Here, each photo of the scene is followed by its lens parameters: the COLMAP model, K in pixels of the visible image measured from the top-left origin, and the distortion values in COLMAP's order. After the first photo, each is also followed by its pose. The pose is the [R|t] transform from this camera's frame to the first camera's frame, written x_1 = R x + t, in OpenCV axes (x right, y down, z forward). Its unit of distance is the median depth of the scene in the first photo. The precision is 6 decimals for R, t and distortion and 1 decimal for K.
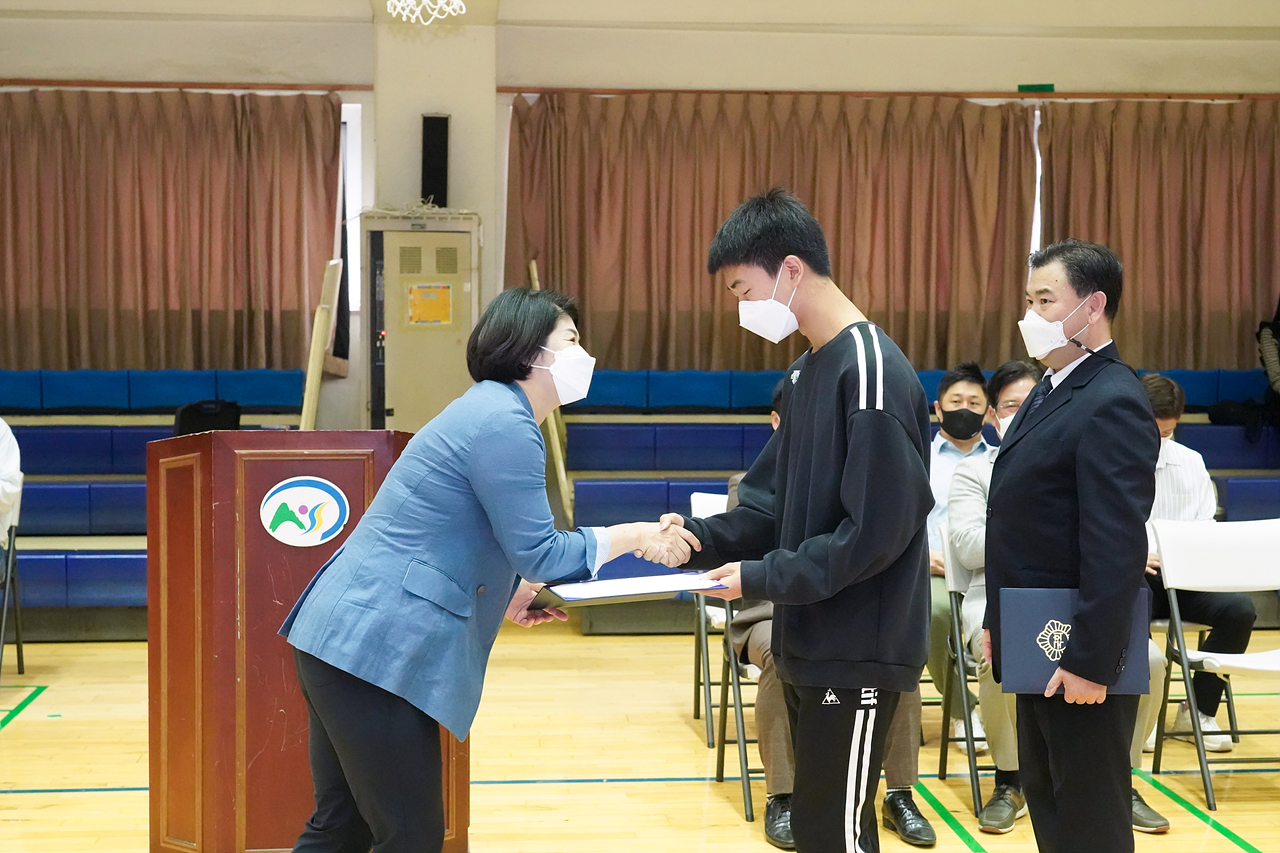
lens RADIAL K [[2013.9, 0, 645.2], [0, 2013.9, 458.4], [0, 0, 1]] dist [0.027977, 0.000000]
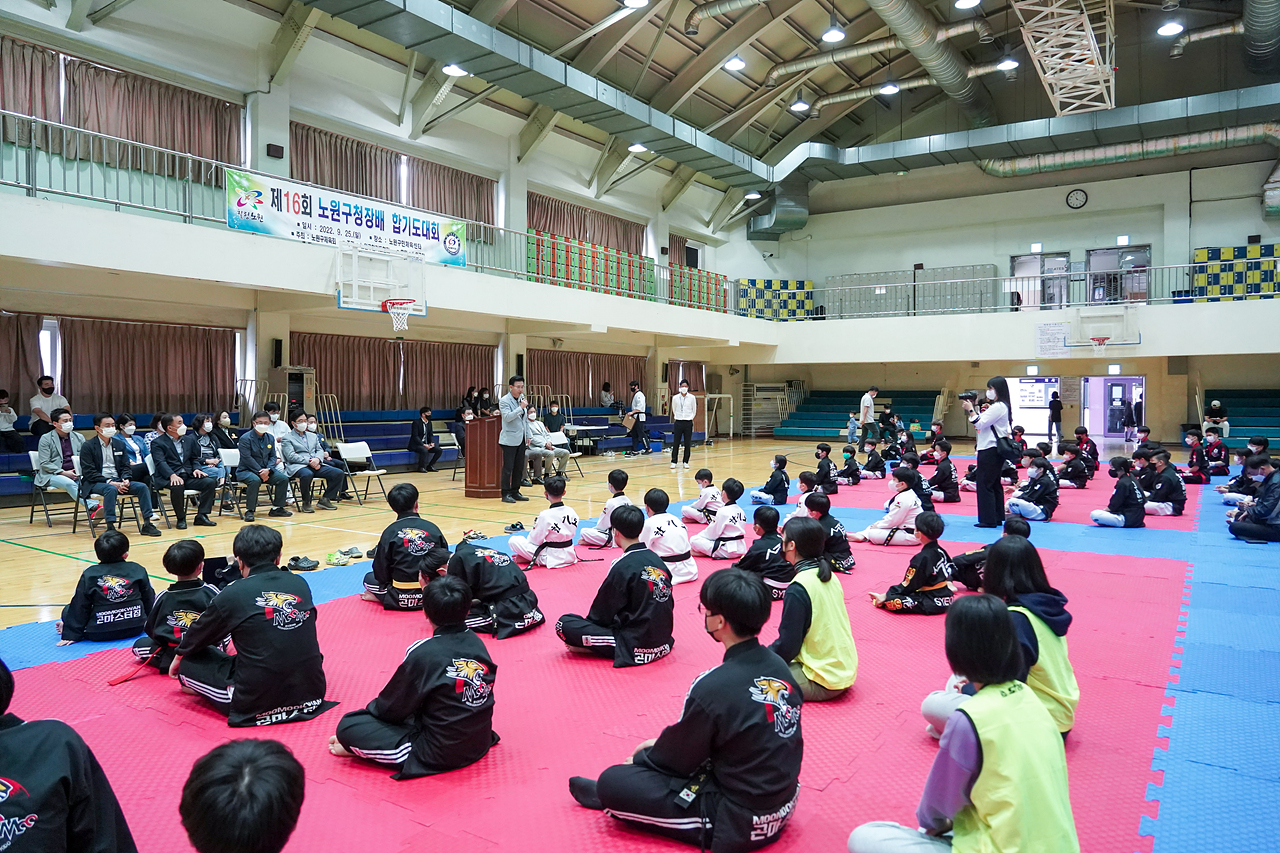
lens RADIAL K [[850.3, 0, 635.4], [0, 850.3, 415.5], [0, 0, 1]] dist [-0.037454, 0.018835]
pose [[0.623875, -0.016591, 0.781348, -0.812024], [0.053102, 0.998364, -0.021201, 0.023309], [-0.779718, 0.054718, 0.623735, -0.359882]]
